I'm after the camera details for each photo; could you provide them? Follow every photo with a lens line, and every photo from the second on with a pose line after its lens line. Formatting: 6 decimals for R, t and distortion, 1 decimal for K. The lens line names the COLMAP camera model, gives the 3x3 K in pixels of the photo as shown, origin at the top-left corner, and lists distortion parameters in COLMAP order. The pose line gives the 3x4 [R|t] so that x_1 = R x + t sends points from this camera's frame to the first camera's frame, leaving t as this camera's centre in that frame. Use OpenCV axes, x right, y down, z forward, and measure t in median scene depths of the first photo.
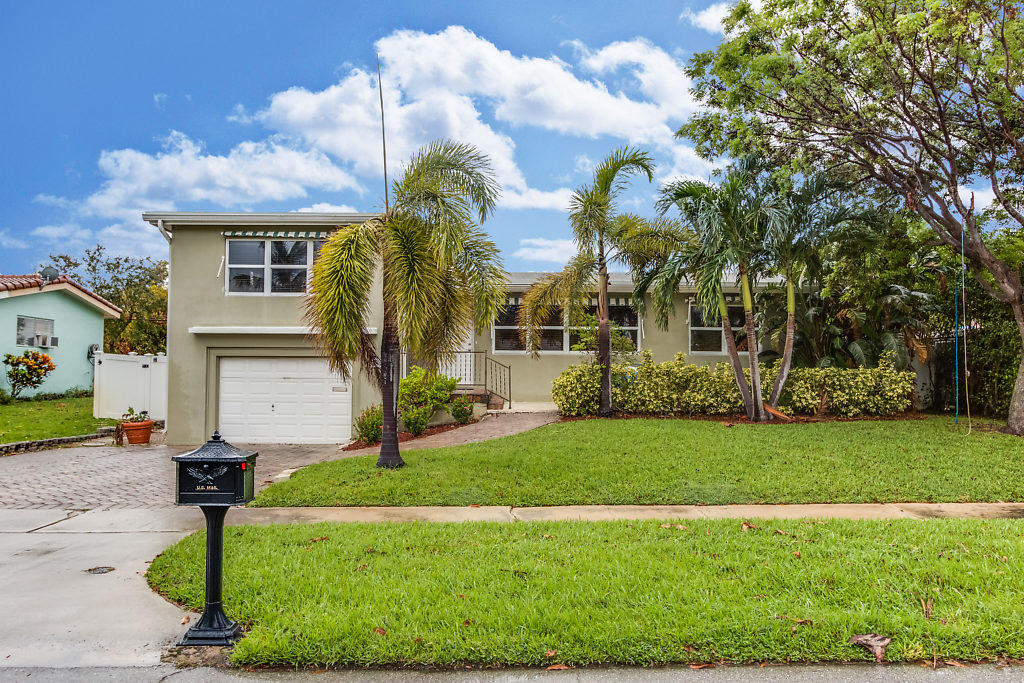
lens RADIAL K [[730.5, 0, 512.0], [0, 730.5, 341.5], [0, 0, 1]] dist [-0.003685, 0.000372]
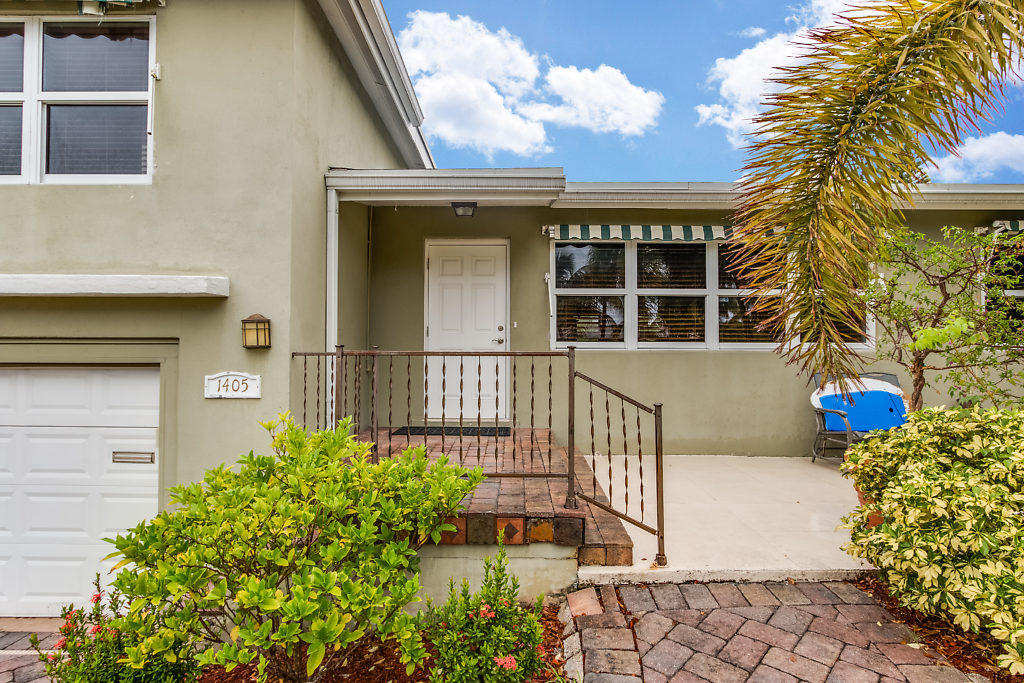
lens RADIAL K [[527.7, 0, 508.7], [0, 527.7, 338.8], [0, 0, 1]] dist [0.000229, -0.000866]
pose [[0.999719, -0.002890, -0.023541, -0.051512], [0.003199, 0.999909, 0.013109, 0.006822], [0.023501, -0.013181, 0.999637, 0.763416]]
